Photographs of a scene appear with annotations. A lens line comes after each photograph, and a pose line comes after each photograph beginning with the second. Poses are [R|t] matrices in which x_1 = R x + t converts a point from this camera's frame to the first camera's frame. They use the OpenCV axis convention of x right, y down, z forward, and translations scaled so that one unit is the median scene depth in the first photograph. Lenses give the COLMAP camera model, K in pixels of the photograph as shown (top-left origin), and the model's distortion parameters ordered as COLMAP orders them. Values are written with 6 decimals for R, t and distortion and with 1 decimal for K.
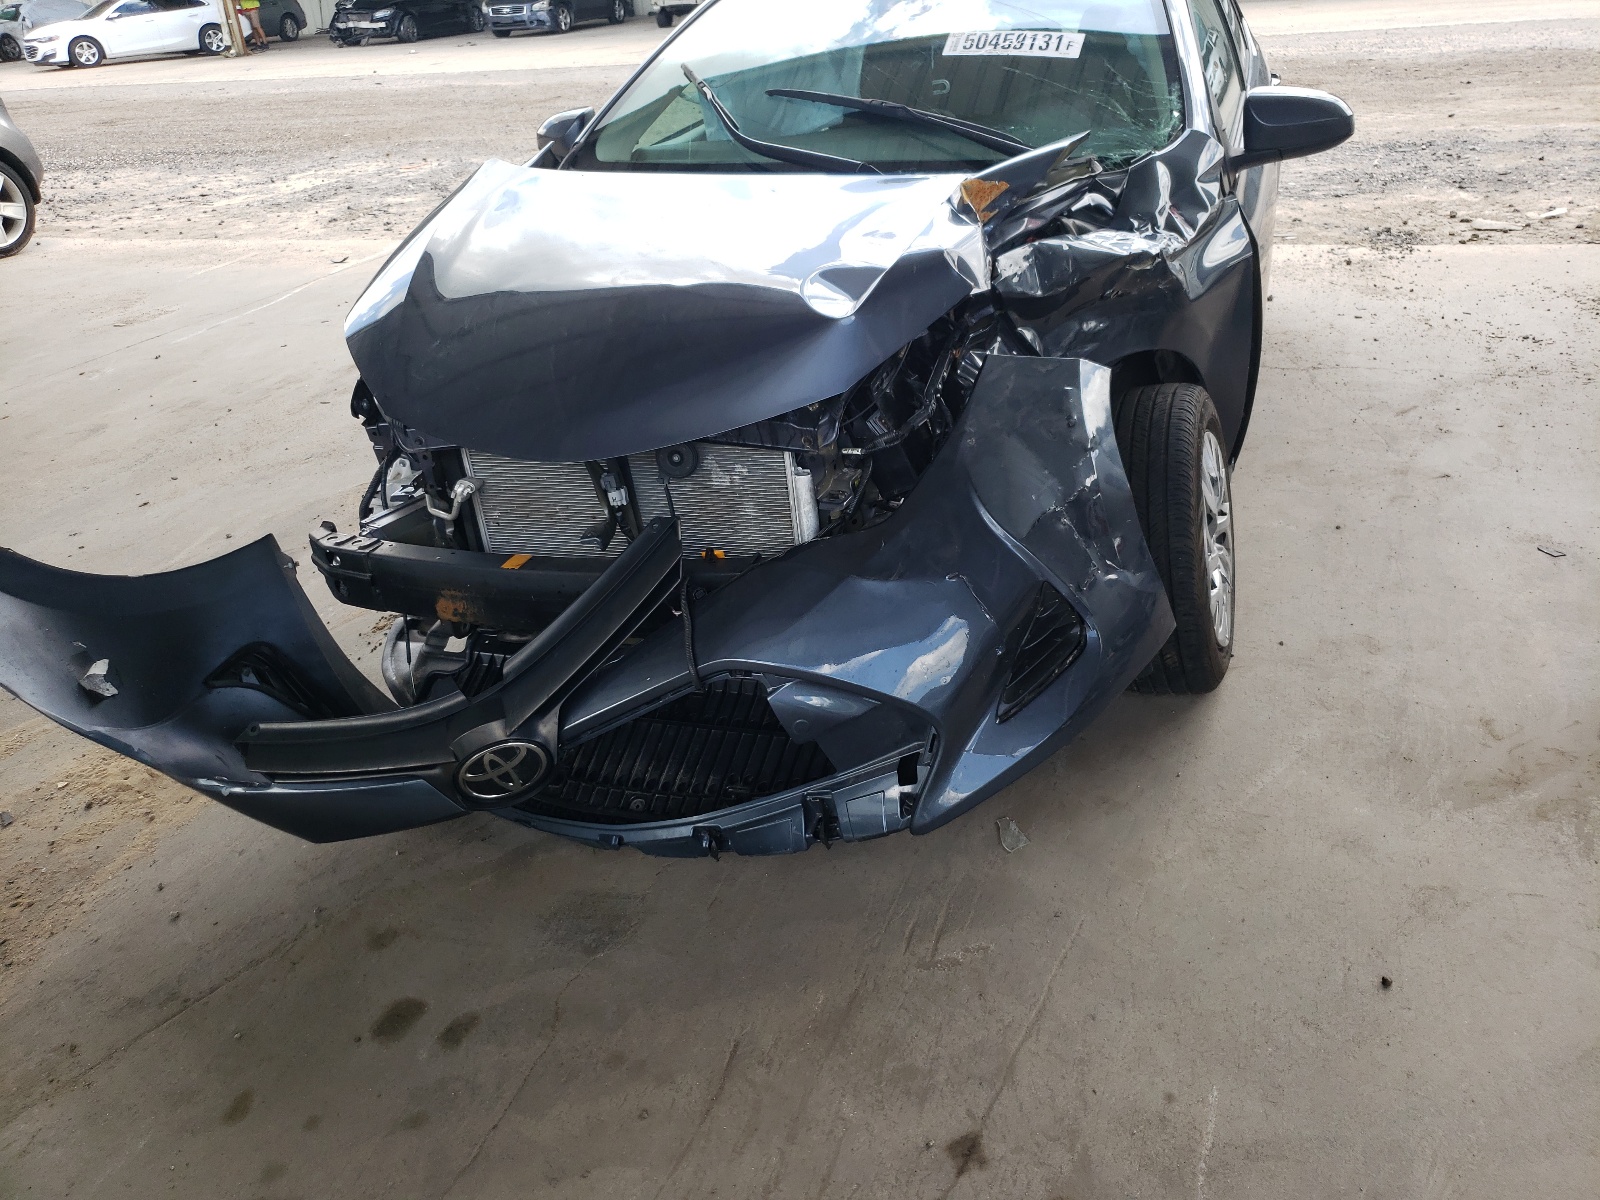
lens RADIAL K [[1220.1, 0, 800.0], [0, 1220.1, 600.0], [0, 0, 1]] dist [0.090638, -0.069547]
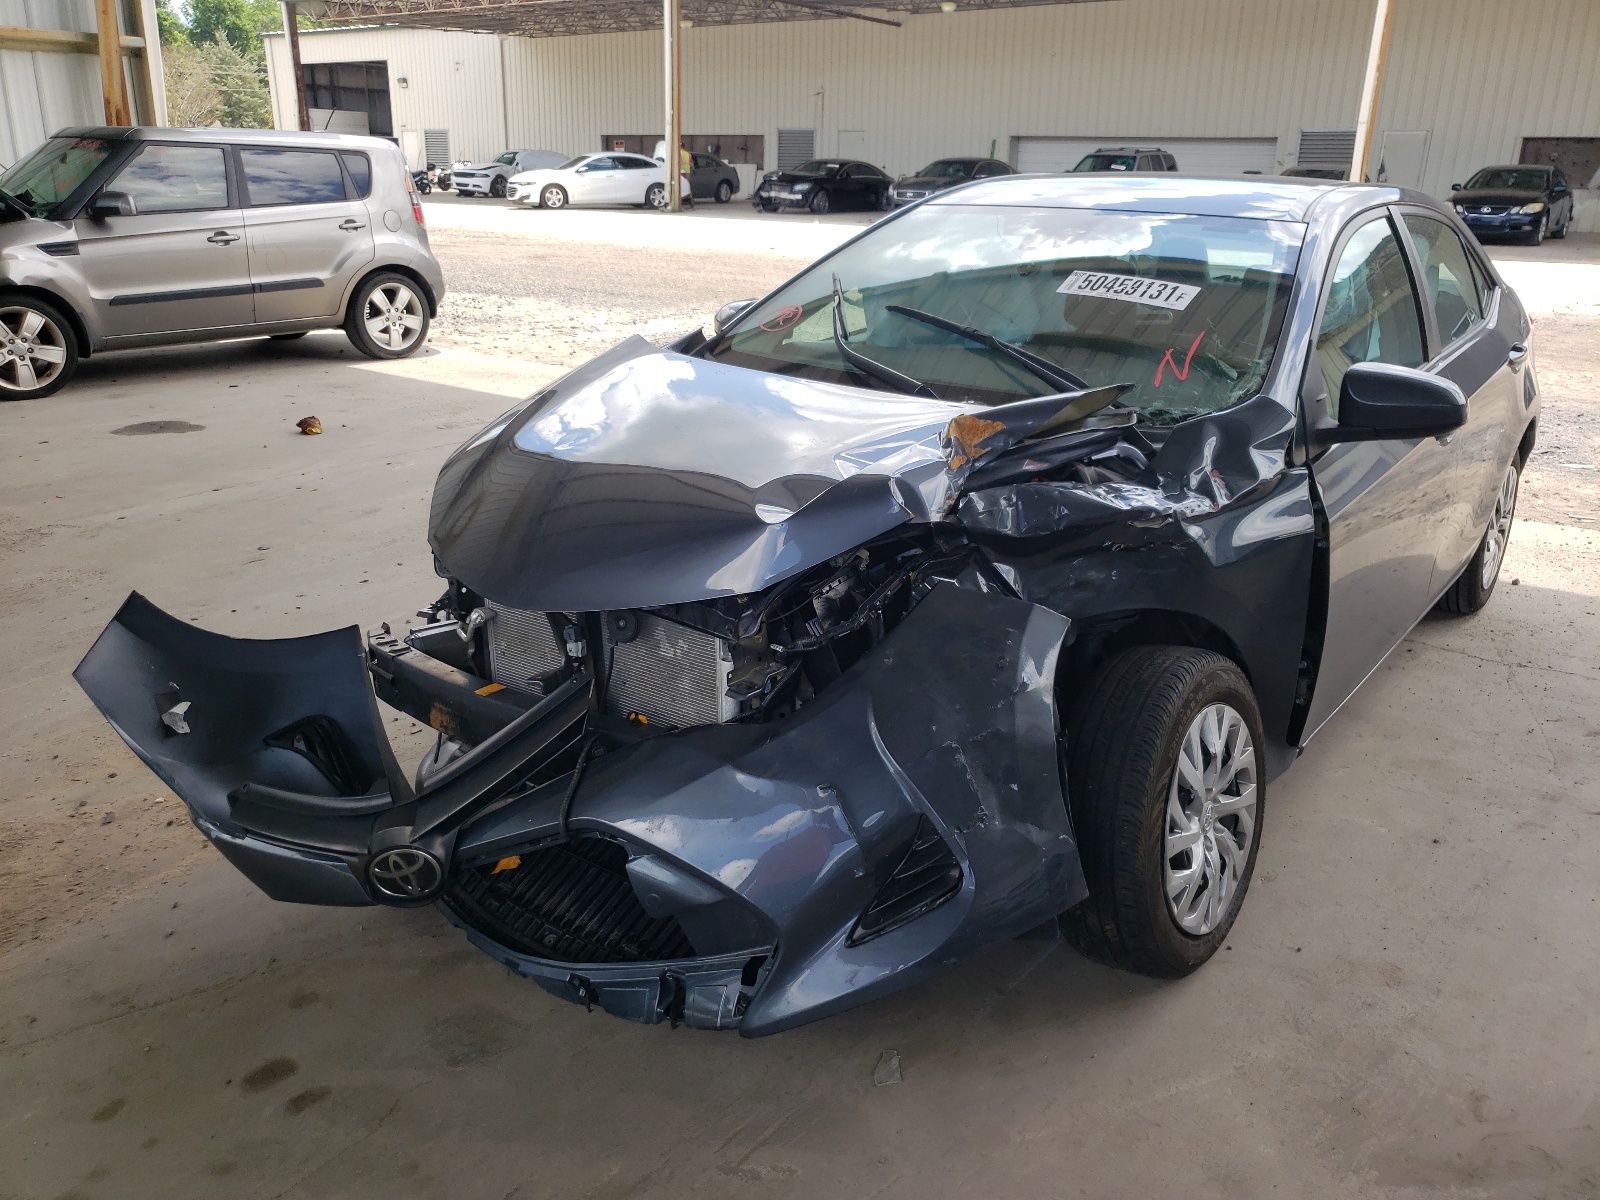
lens RADIAL K [[1235.3, 0, 798.9], [0, 1235.3, 644.3], [0, 0, 1]] dist [0.032309, 0.004938]
pose [[0.945886, 0.191426, -0.262021, 0.294166], [-0.216092, 0.973965, -0.068528, -0.051342], [0.242081, 0.121441, 0.962626, 0.003242]]
